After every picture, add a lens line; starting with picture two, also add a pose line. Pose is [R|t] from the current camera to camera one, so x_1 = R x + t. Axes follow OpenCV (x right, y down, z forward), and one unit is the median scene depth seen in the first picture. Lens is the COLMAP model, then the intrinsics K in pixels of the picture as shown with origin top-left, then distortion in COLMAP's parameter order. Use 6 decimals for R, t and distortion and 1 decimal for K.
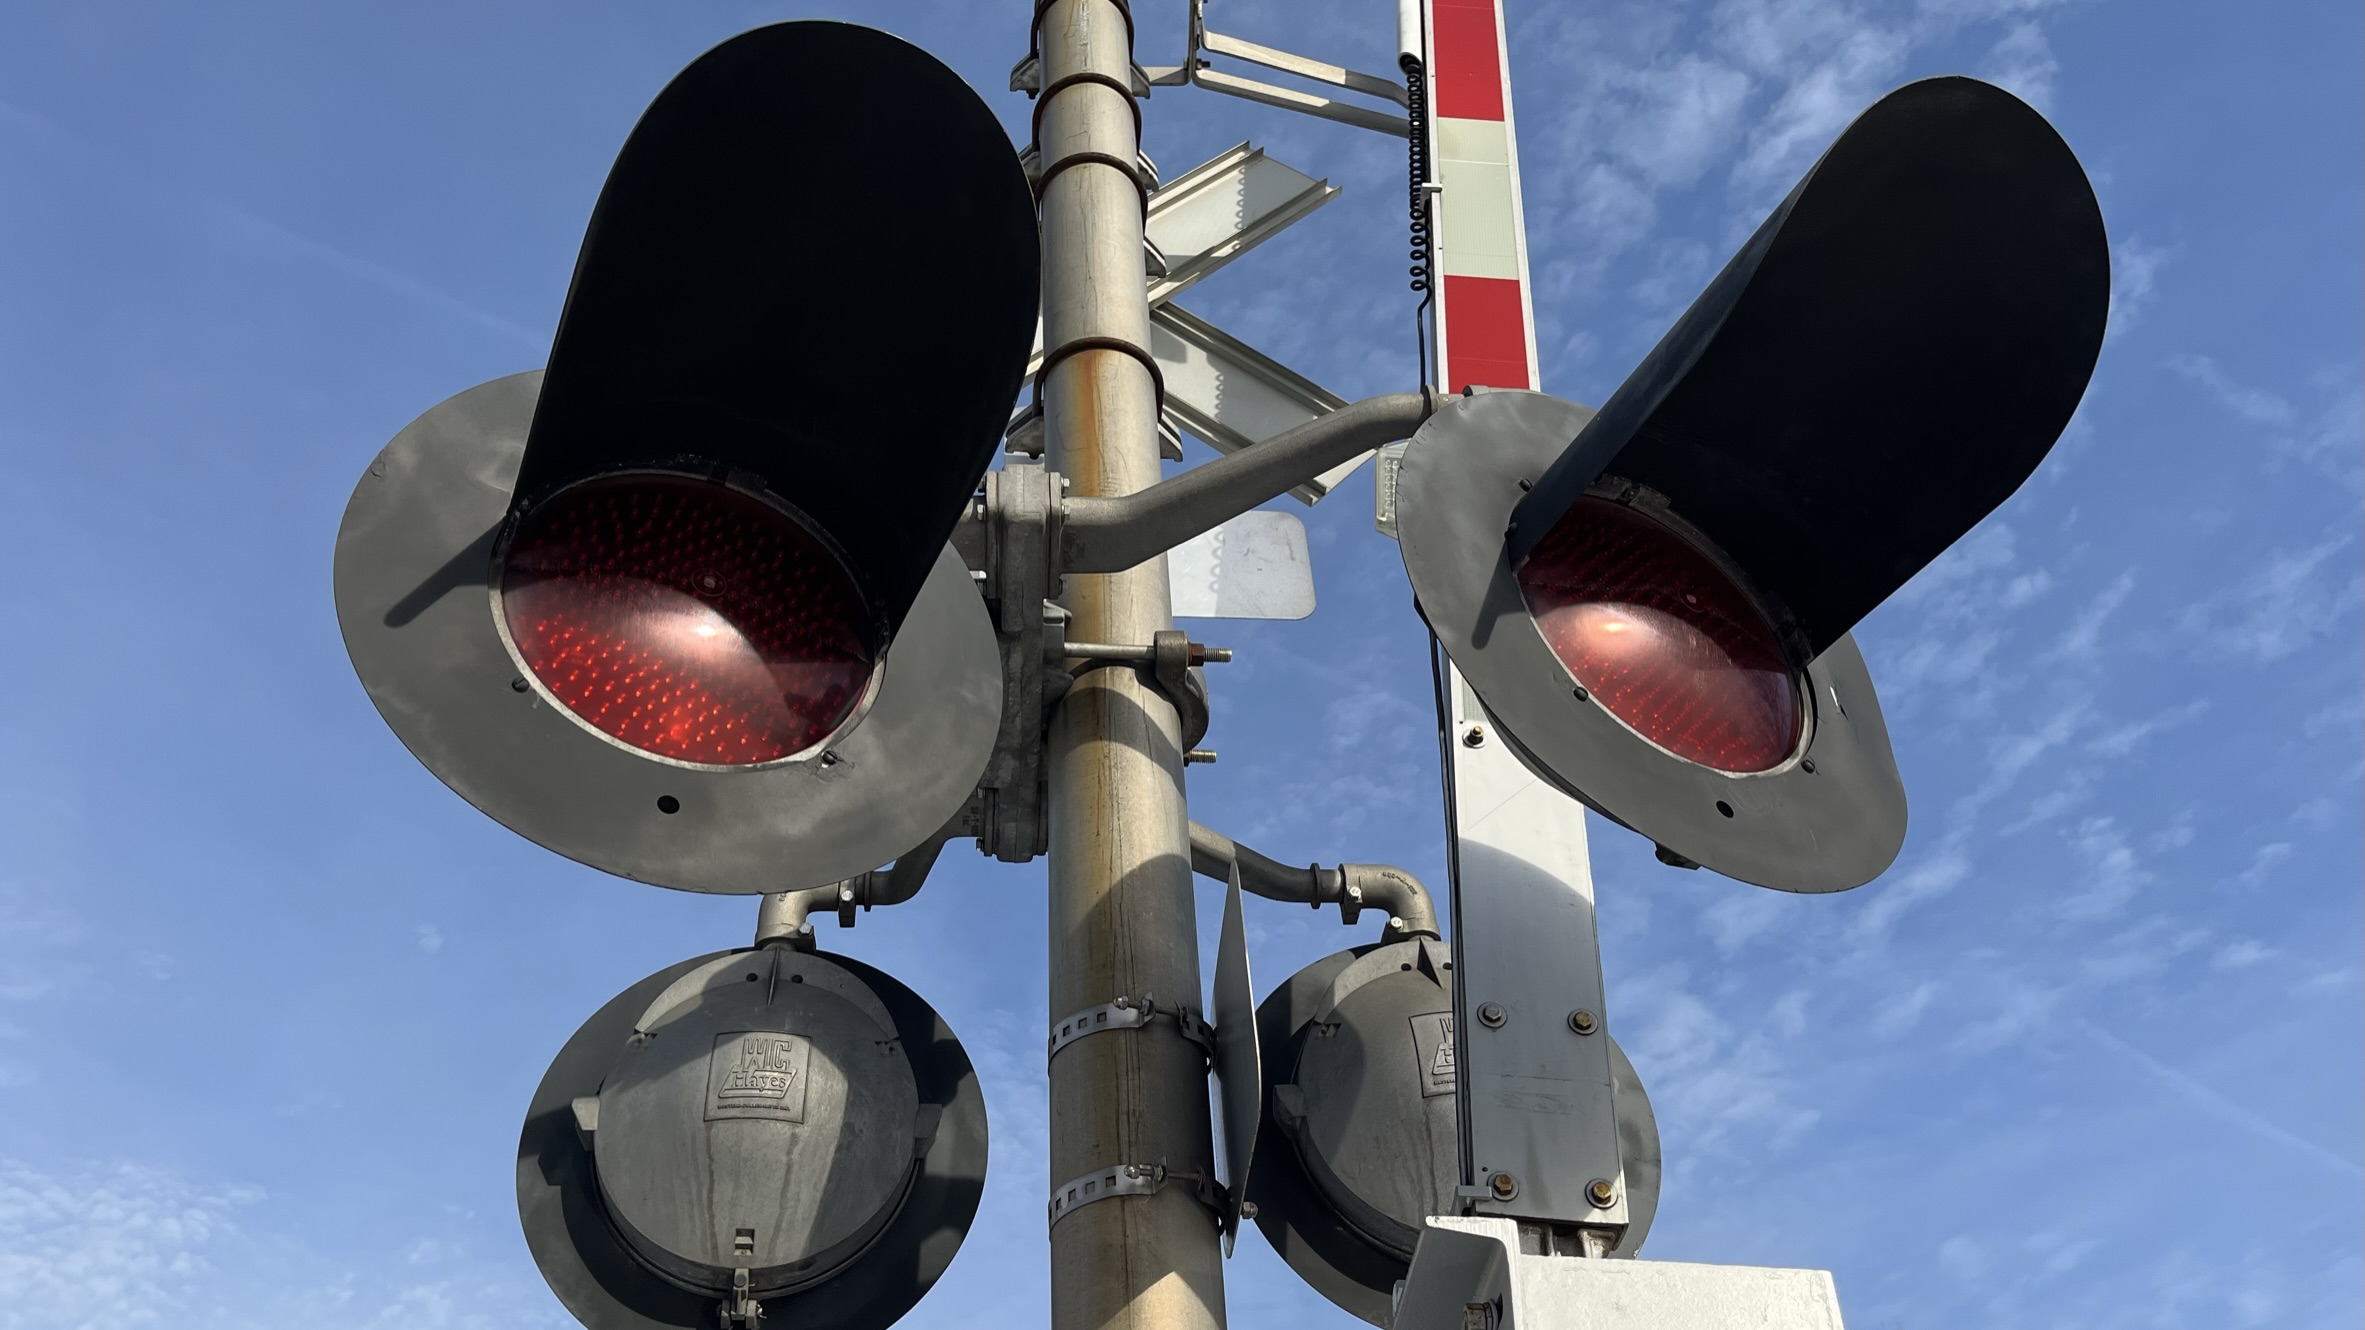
lens RADIAL K [[1784.1, 0, 1176.6], [0, 1784.1, 656.6], [0, 0, 1]] dist [0.060008, -0.099787]
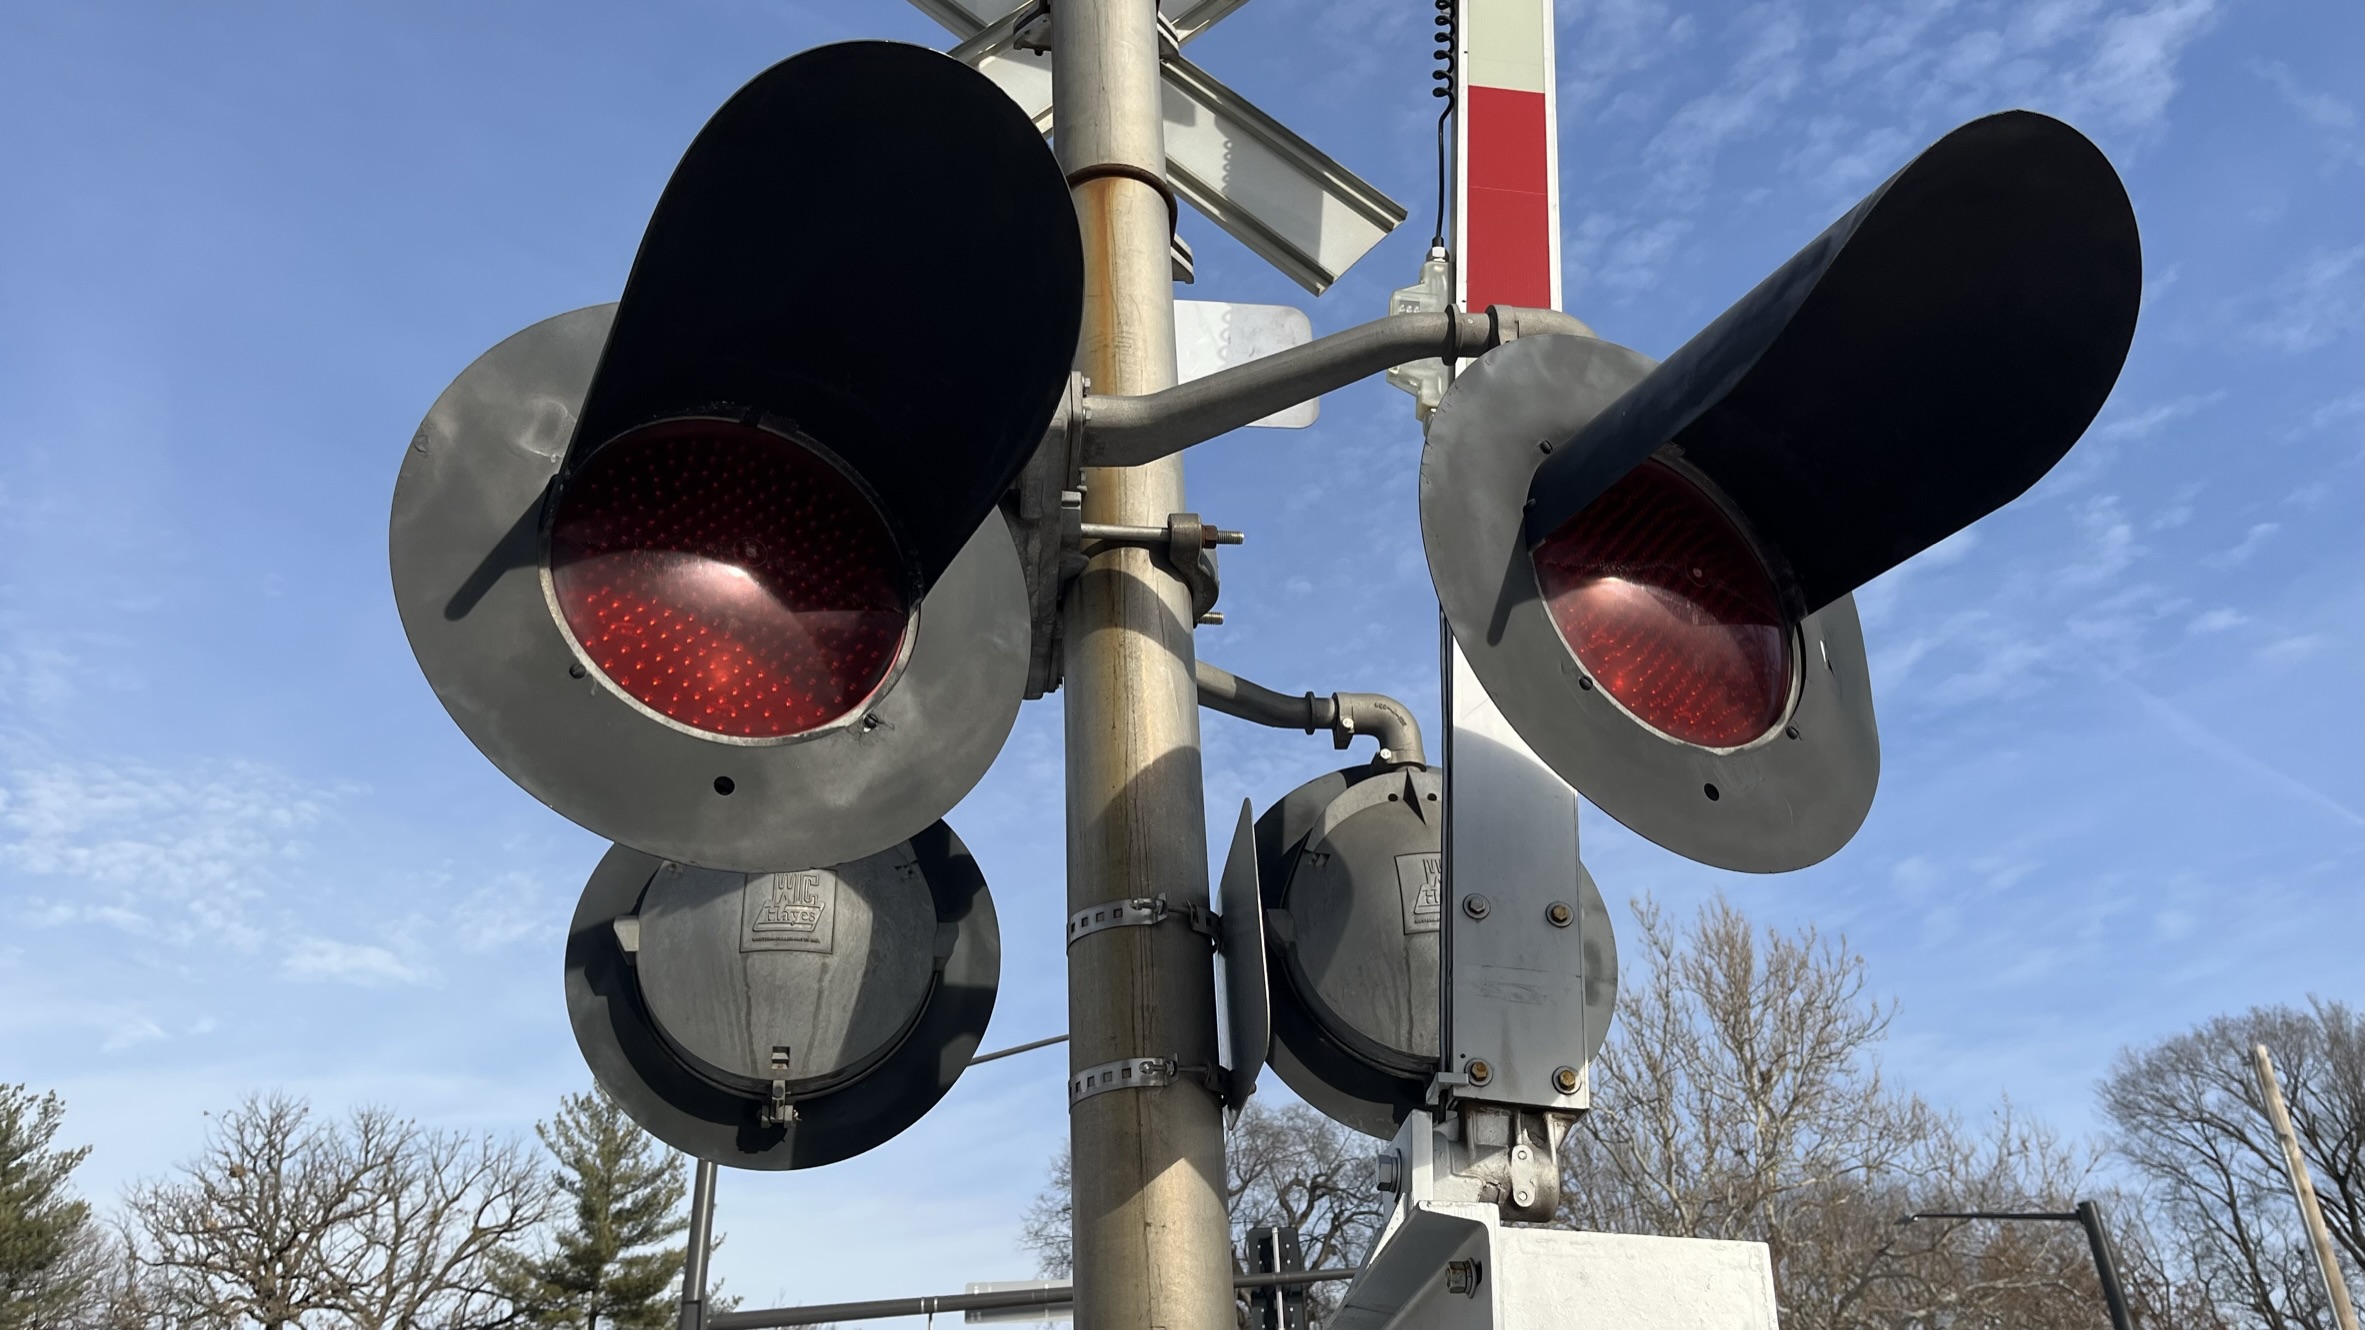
lens RADIAL K [[1779.3, 0, 1182.5], [0, 1779.3, 665.0], [0, 0, 1]] dist [0.066894, -0.104724]
pose [[0.999500, 0.022236, 0.022465, -0.026625], [-0.026691, 0.974457, 0.222982, -0.163150], [-0.016933, -0.223470, 0.974564, -0.013886]]
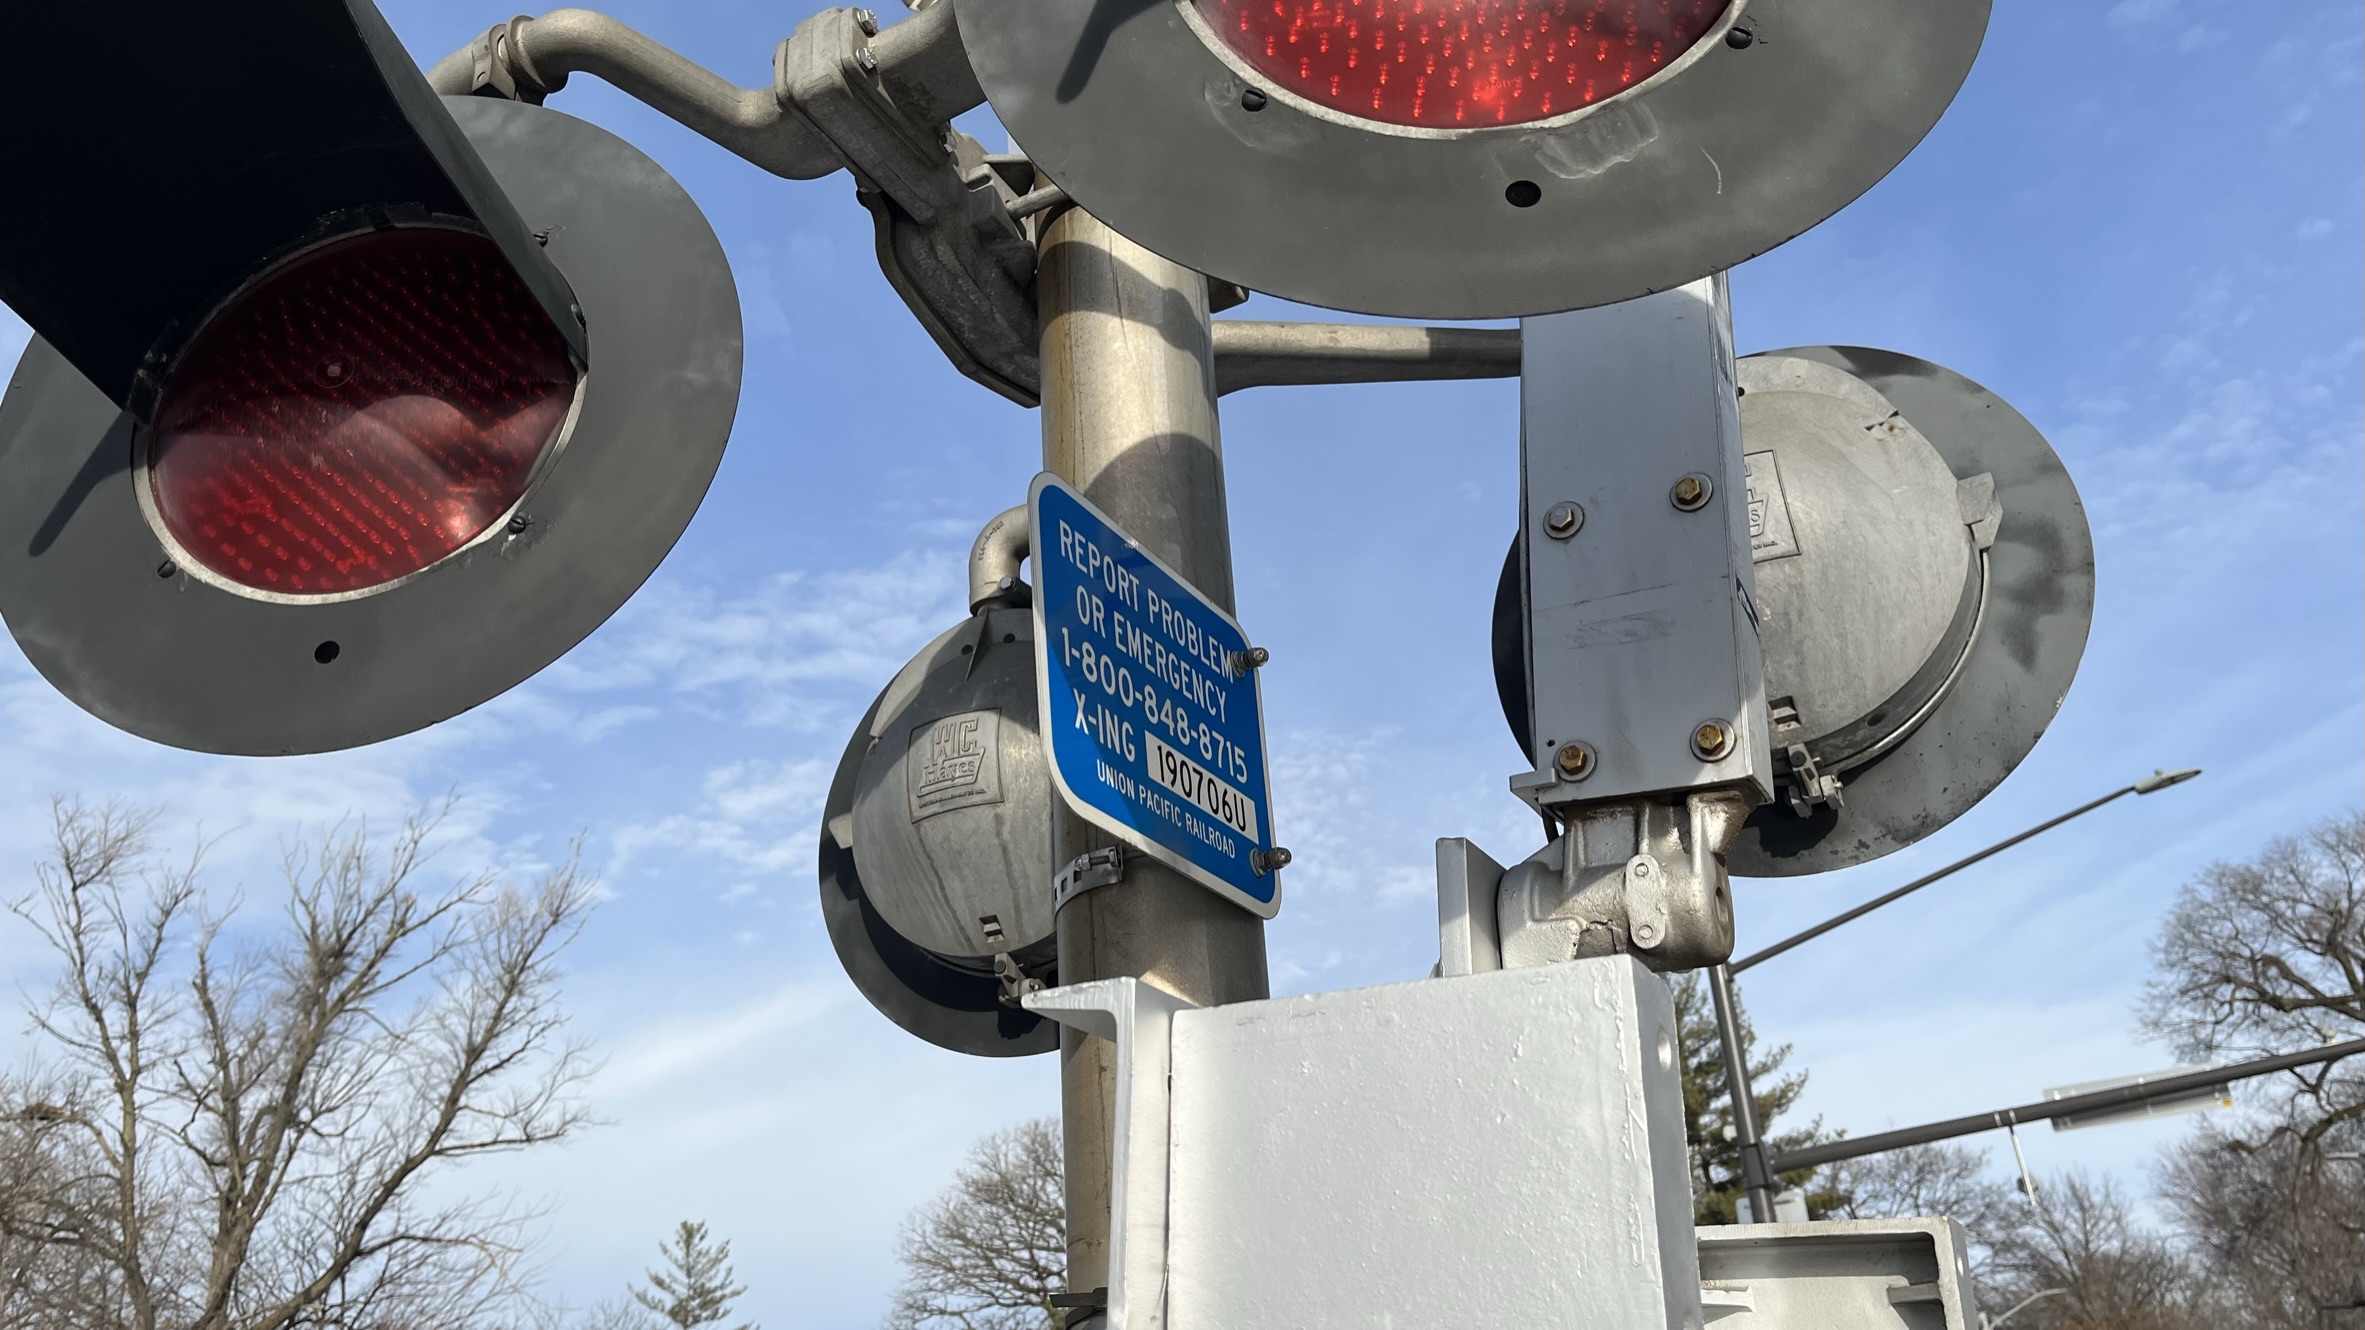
lens RADIAL K [[1779.3, 0, 1182.5], [0, 1779.3, 665.0], [0, 0, 1]] dist [0.066894, -0.104724]
pose [[0.844370, -0.243088, -0.477439, 0.342206], [0.374930, 0.904675, 0.202463, 0.047761], [0.382711, -0.349960, 0.855021, 0.290686]]
